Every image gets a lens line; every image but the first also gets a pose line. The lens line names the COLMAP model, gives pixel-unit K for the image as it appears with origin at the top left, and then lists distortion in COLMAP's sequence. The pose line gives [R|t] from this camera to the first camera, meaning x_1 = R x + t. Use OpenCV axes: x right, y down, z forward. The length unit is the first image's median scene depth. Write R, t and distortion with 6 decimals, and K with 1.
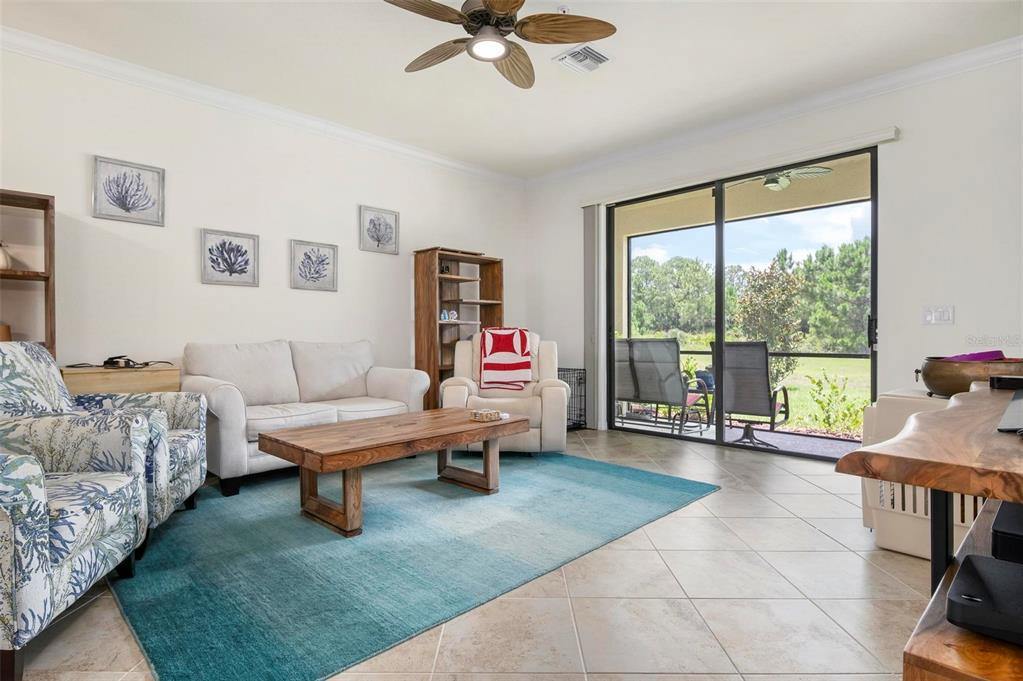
lens RADIAL K [[538.0, 0, 502.2], [0, 538.0, 340.6], [0, 0, 1]] dist [0.013185, -0.000158]
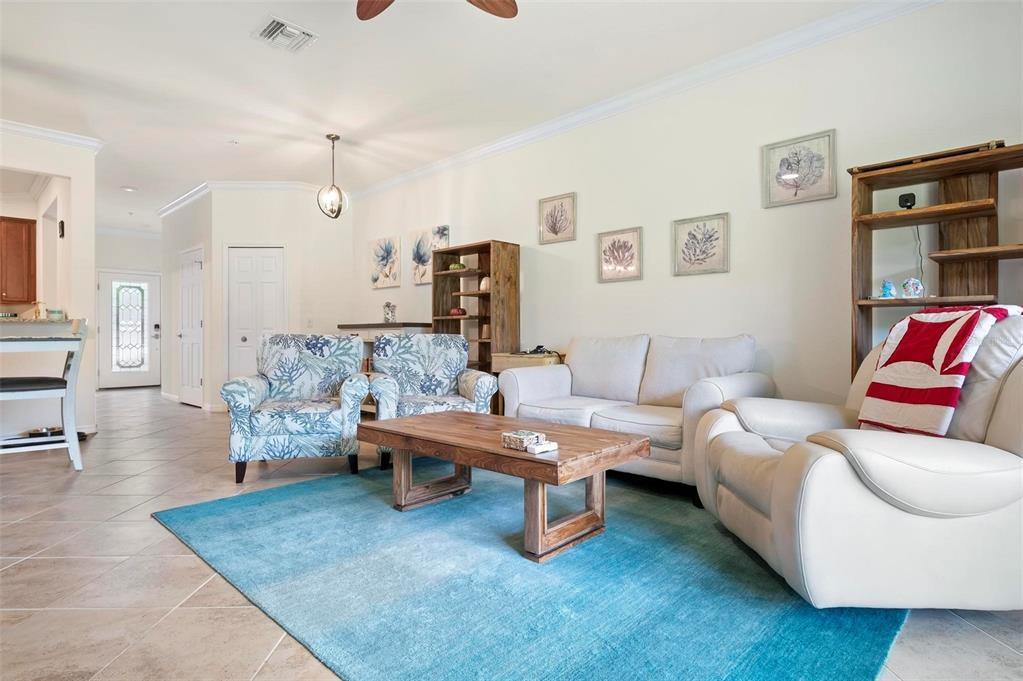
lens RADIAL K [[538.0, 0, 504.5], [0, 538.0, 340.6], [0, 0, 1]] dist [0.013185, -0.000158]
pose [[0.024271, 0.010990, -0.999645, 0.455491], [-0.007932, 0.999910, 0.010800, 0.001145], [0.999674, 0.007667, 0.024356, 0.653999]]
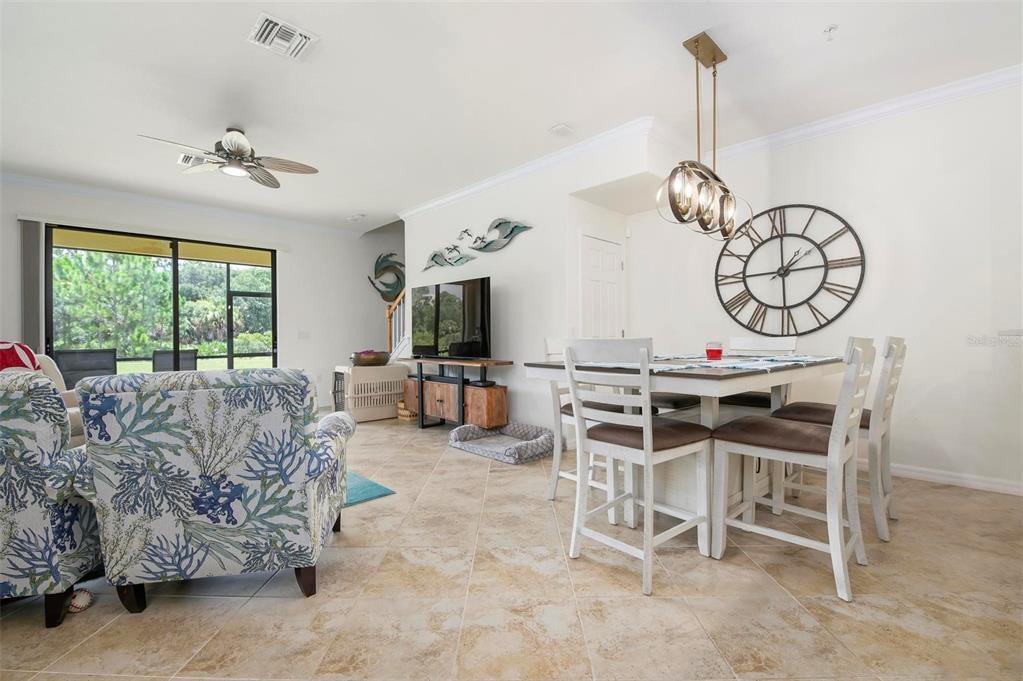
lens RADIAL K [[447.5, 0, 507.4], [0, 447.5, 339.1], [0, 0, 1]] dist [-0.004925, -0.002511]
pose [[0.001935, -0.005460, 0.999983, -0.791698], [0.014192, 0.999885, 0.005432, -0.021066], [-0.999897, 0.014182, 0.002012, 0.114037]]
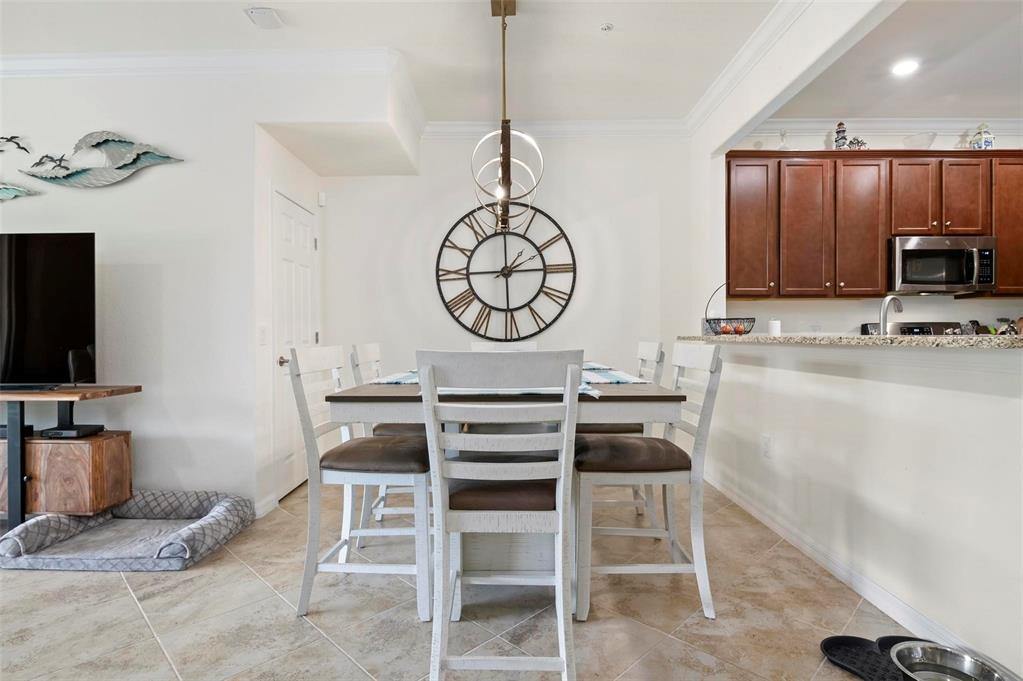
lens RADIAL K [[516.7, 0, 501.2], [0, 516.7, 336.4], [0, 0, 1]] dist [-0.004045, -0.002866]
pose [[-0.713359, 0.002580, 0.700794, -0.599843], [0.011458, 0.999903, 0.007982, -0.028670], [-0.700705, 0.013723, -0.713319, 0.241100]]
